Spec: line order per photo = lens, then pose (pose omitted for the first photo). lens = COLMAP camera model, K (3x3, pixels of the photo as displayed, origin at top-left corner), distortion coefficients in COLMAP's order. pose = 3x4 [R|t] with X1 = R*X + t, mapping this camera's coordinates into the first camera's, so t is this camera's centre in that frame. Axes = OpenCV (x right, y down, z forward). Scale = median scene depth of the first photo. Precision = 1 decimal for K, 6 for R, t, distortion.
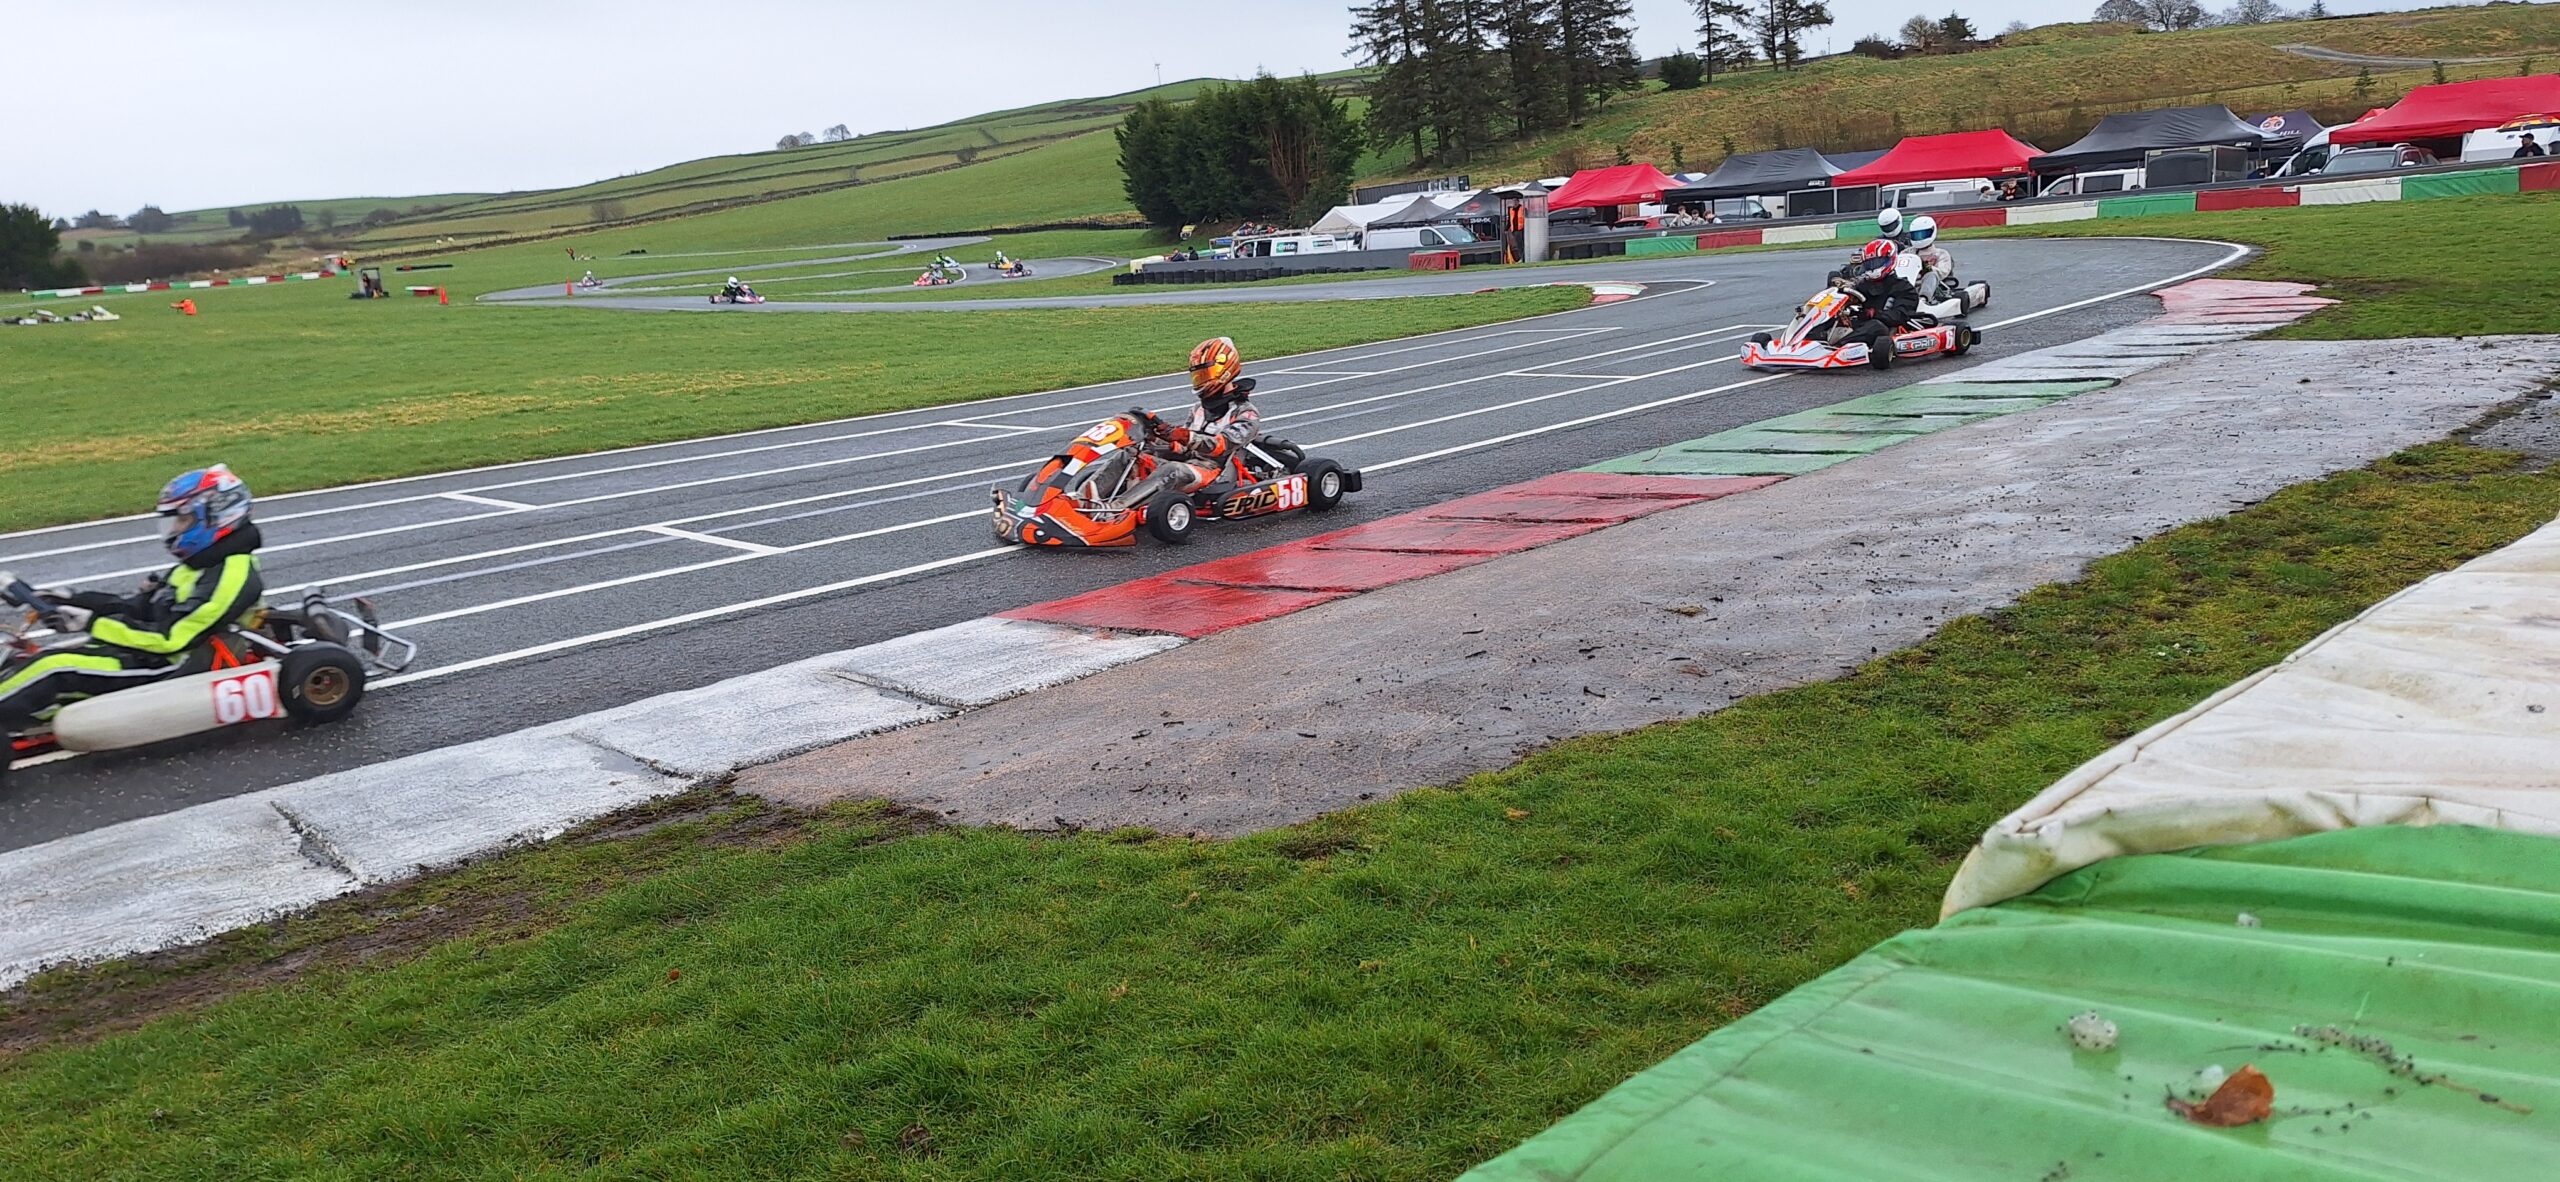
lens RADIAL K [[1743.0, 0, 1246.3], [0, 1743.0, 617.7], [0, 0, 1]] dist [0.132098, -0.184599]
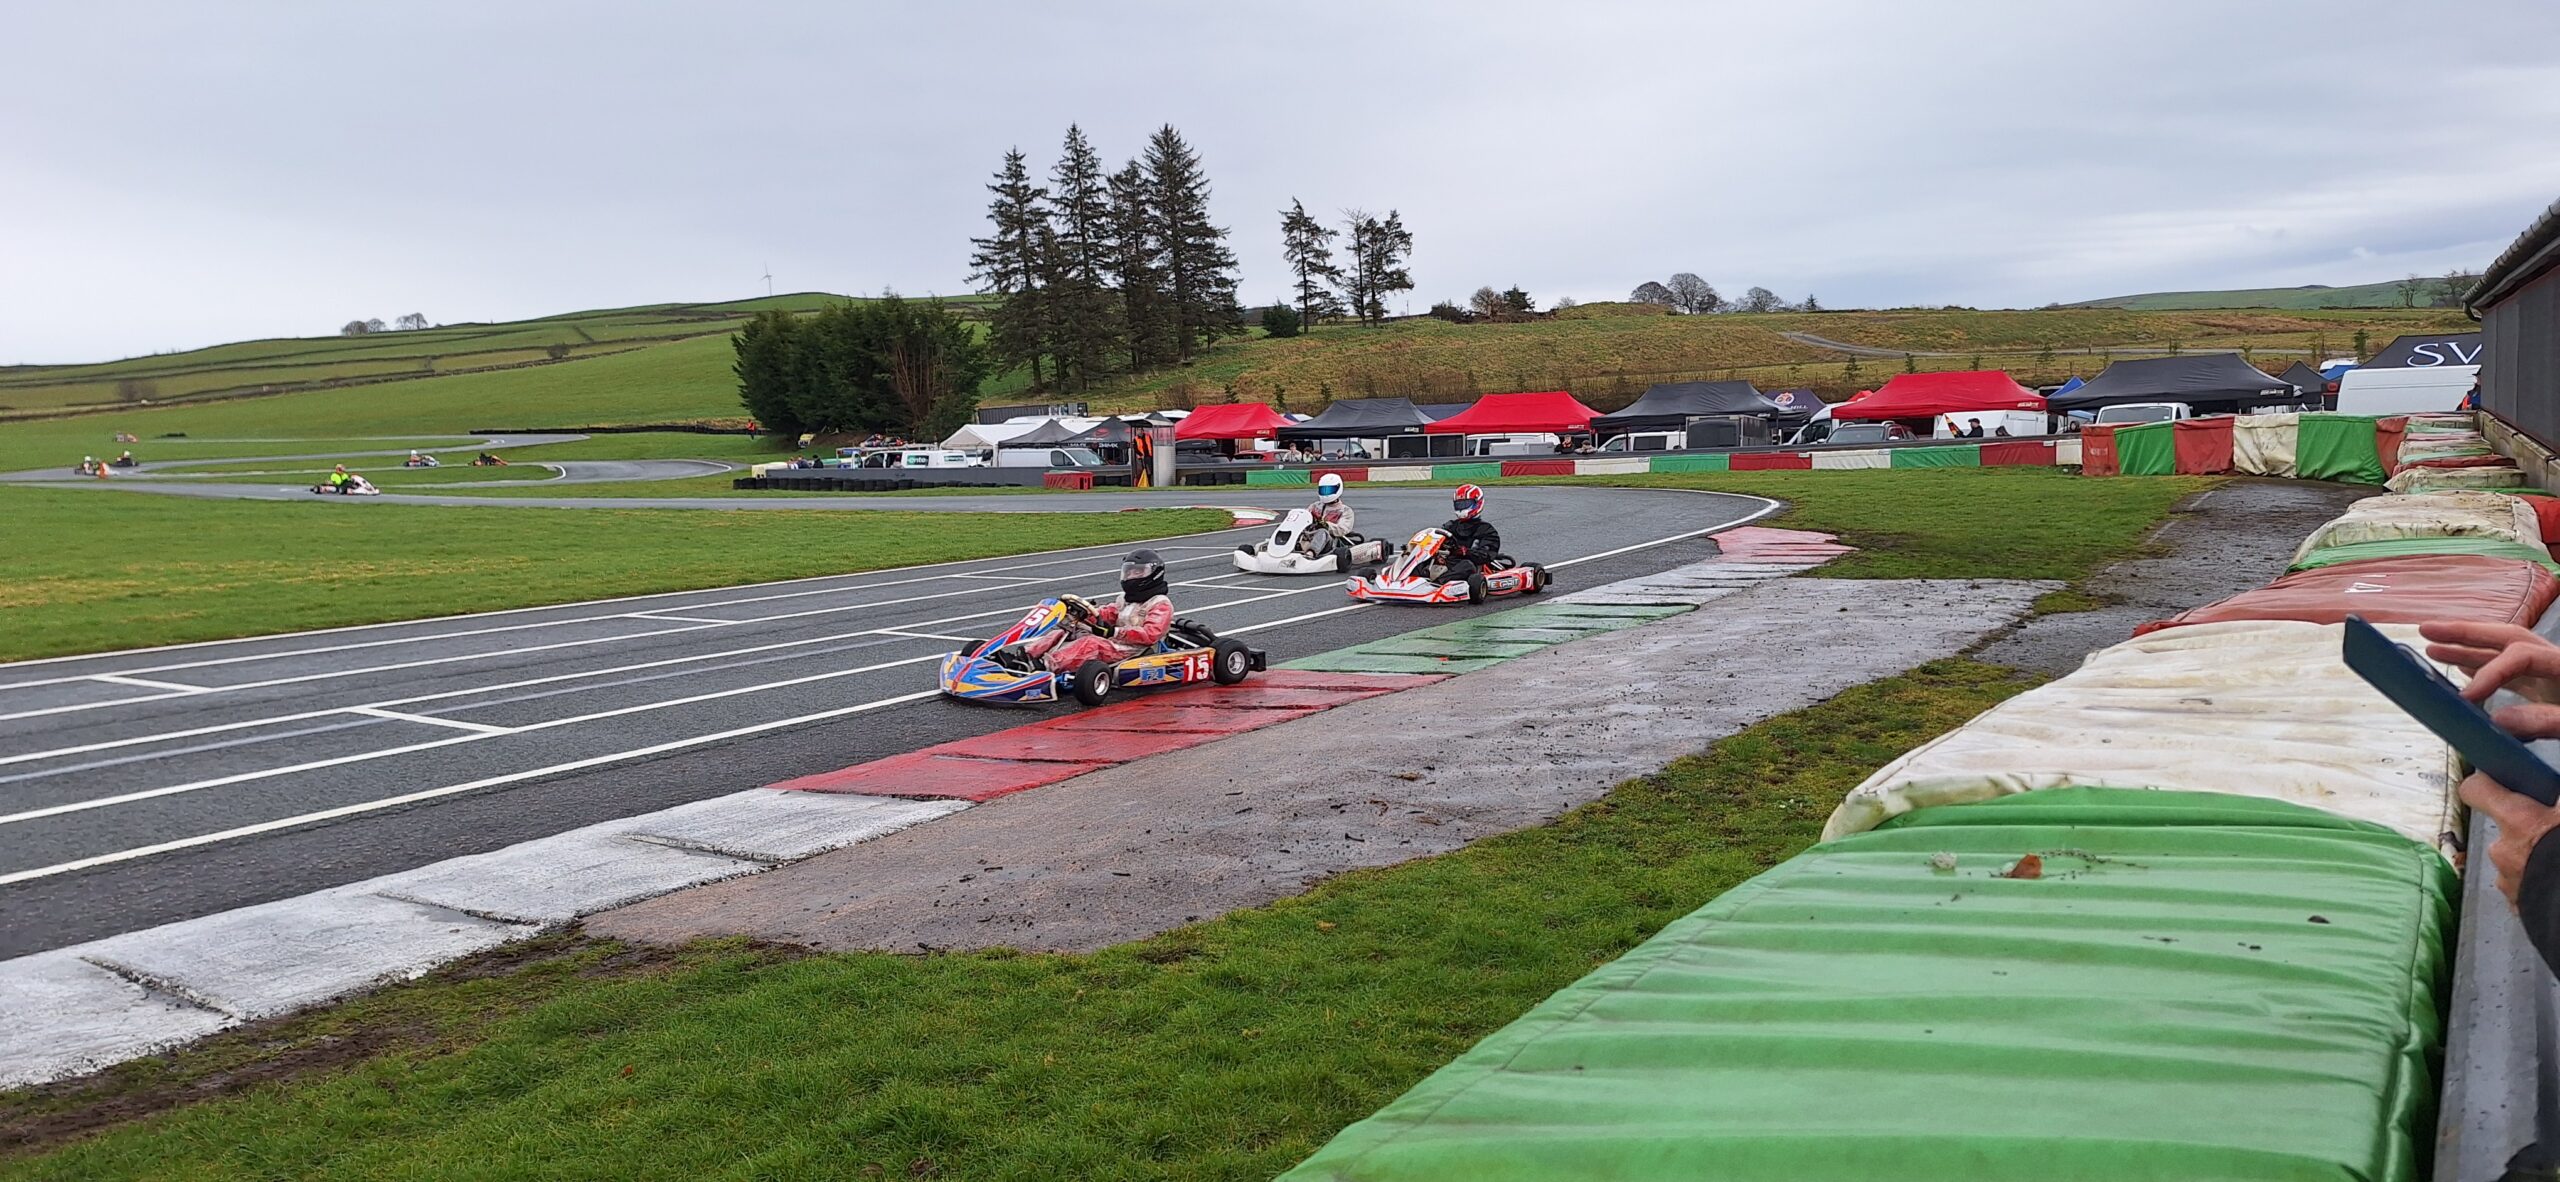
lens RADIAL K [[1743.0, 0, 1246.3], [0, 1743.0, 617.7], [0, 0, 1]] dist [0.132098, -0.184599]
pose [[0.974965, 0.025546, 0.220887, -0.104750], [0.001717, 0.992484, -0.122364, 0.029374], [-0.222353, 0.119680, 0.967593, -0.112719]]
